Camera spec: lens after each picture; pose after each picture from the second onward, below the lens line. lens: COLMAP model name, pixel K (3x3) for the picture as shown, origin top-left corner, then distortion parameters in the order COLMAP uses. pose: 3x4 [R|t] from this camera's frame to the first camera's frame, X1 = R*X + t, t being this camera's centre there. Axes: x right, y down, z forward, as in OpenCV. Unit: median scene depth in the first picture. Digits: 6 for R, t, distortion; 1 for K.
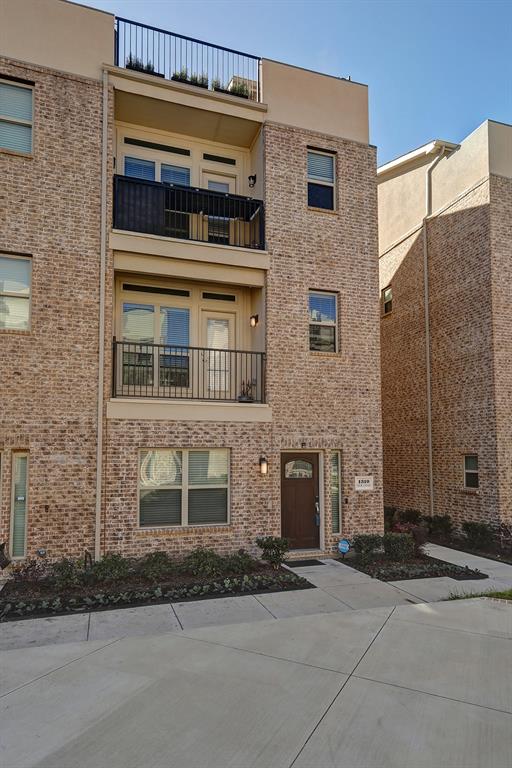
lens RADIAL K [[476.1, 0, 255.1], [0, 476.1, 452.1], [0, 0, 1]] dist [-0.015385, 0.000244]
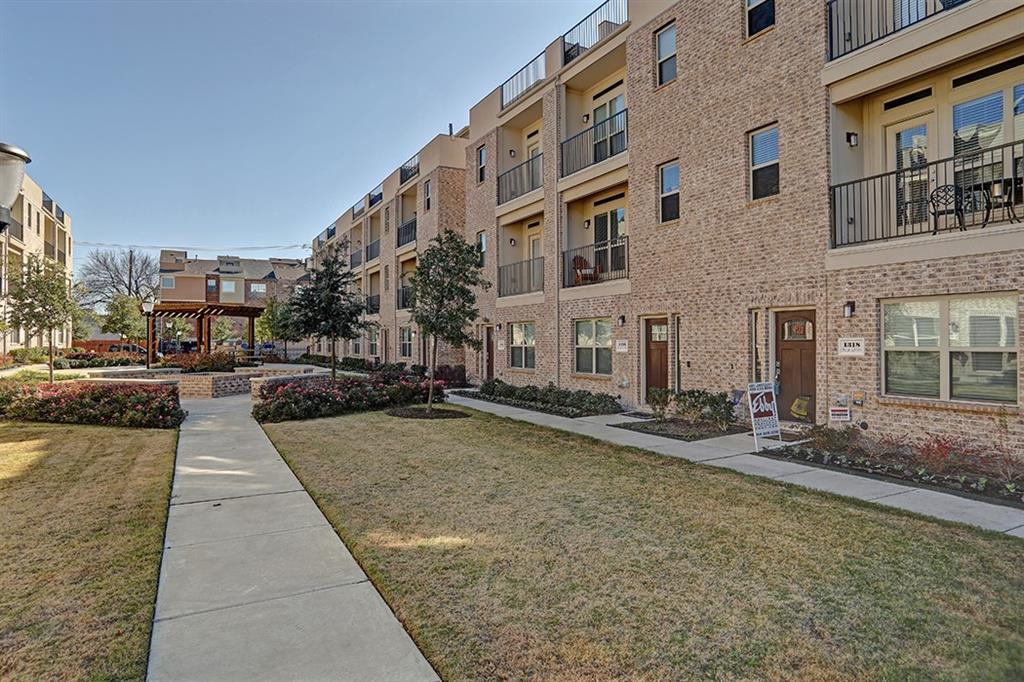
lens RADIAL K [[607.7, 0, 525.8], [0, 607.7, 334.2], [0, 0, 1]] dist [-0.084880, 0.054070]
pose [[0.164843, 0.007379, -0.986292, 1.013892], [0.050474, 0.998599, 0.015907, 0.002837], [0.985028, -0.052404, 0.164239, 0.303886]]
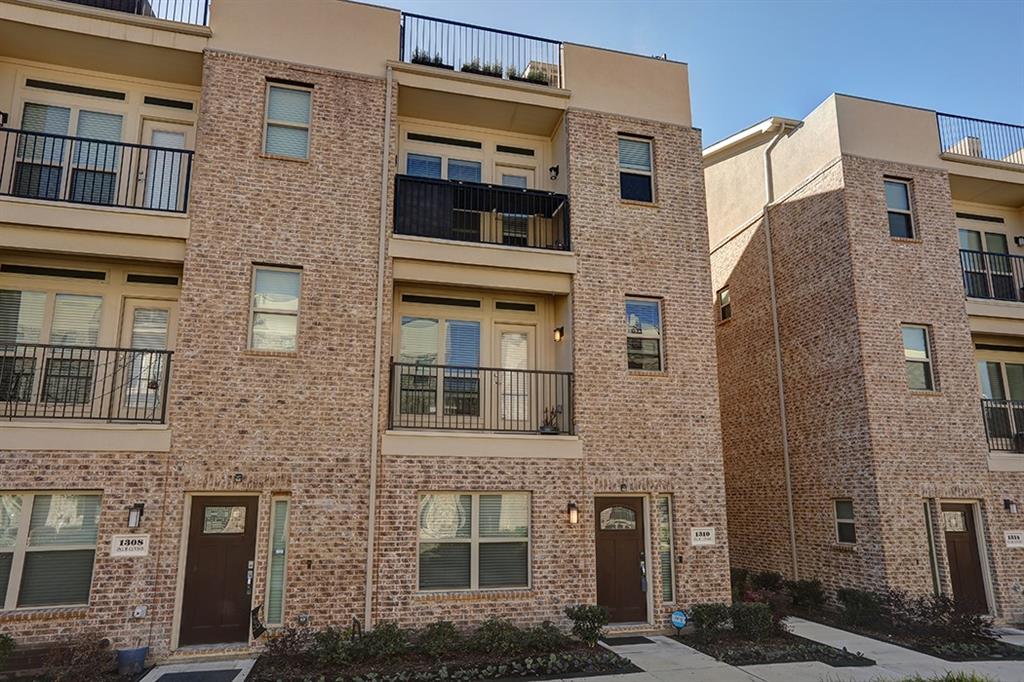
lens RADIAL K [[614.3, 0, 513.8], [0, 614.3, 408.3], [0, 0, 1]] dist [-0.045377, 0.002381]
pose [[0.997286, -0.010166, -0.072926, -0.003779], [-0.000401, 0.989659, -0.143441, 0.001528], [0.073630, 0.143081, 0.986968, -0.033933]]
